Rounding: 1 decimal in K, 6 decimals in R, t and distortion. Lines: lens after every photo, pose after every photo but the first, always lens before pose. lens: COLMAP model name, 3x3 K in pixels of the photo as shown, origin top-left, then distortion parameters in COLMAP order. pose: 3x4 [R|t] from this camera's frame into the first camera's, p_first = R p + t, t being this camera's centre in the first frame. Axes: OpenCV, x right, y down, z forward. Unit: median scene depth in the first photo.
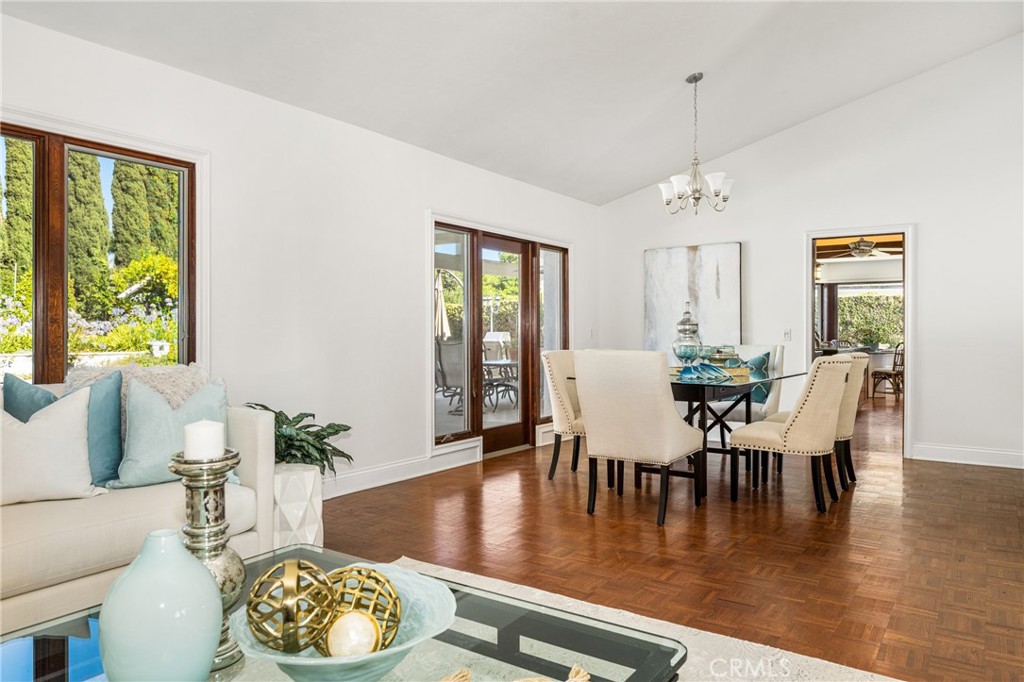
lens RADIAL K [[689.0, 0, 510.4], [0, 689.0, 332.4], [0, 0, 1]] dist [0.002169, 0.000776]
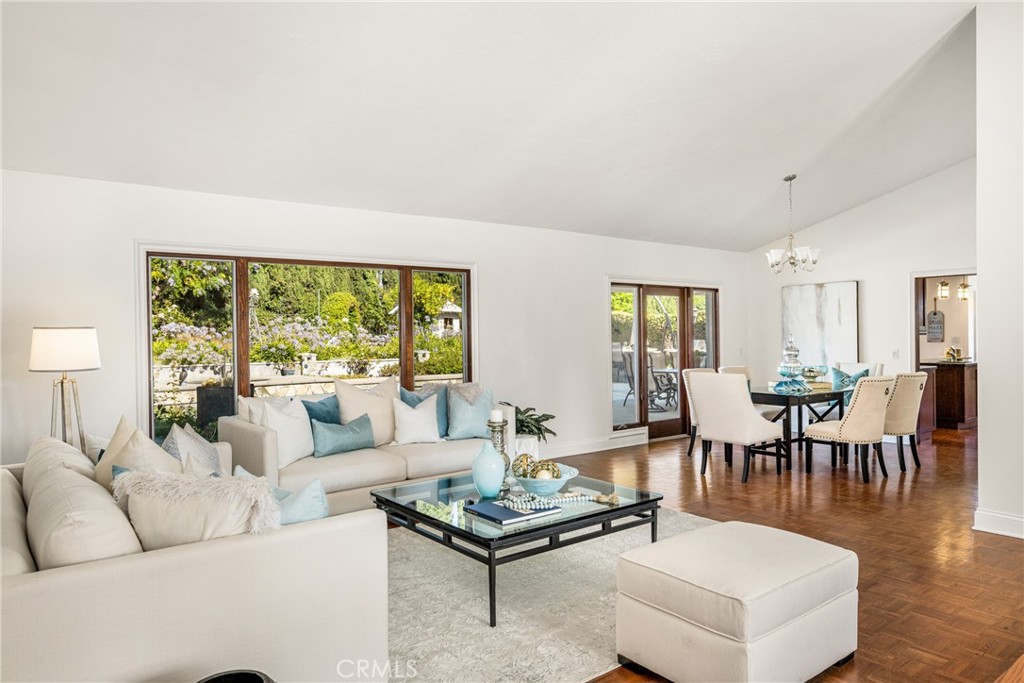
lens RADIAL K [[672.6, 0, 512.0], [0, 672.6, 341.5], [0, 0, 1]] dist [-0.002144, -0.000392]
pose [[0.949737, -0.009972, -0.312891, 0.143426], [0.014576, 0.999817, 0.012380, -0.053943], [0.312711, -0.016319, 0.949708, -0.466399]]
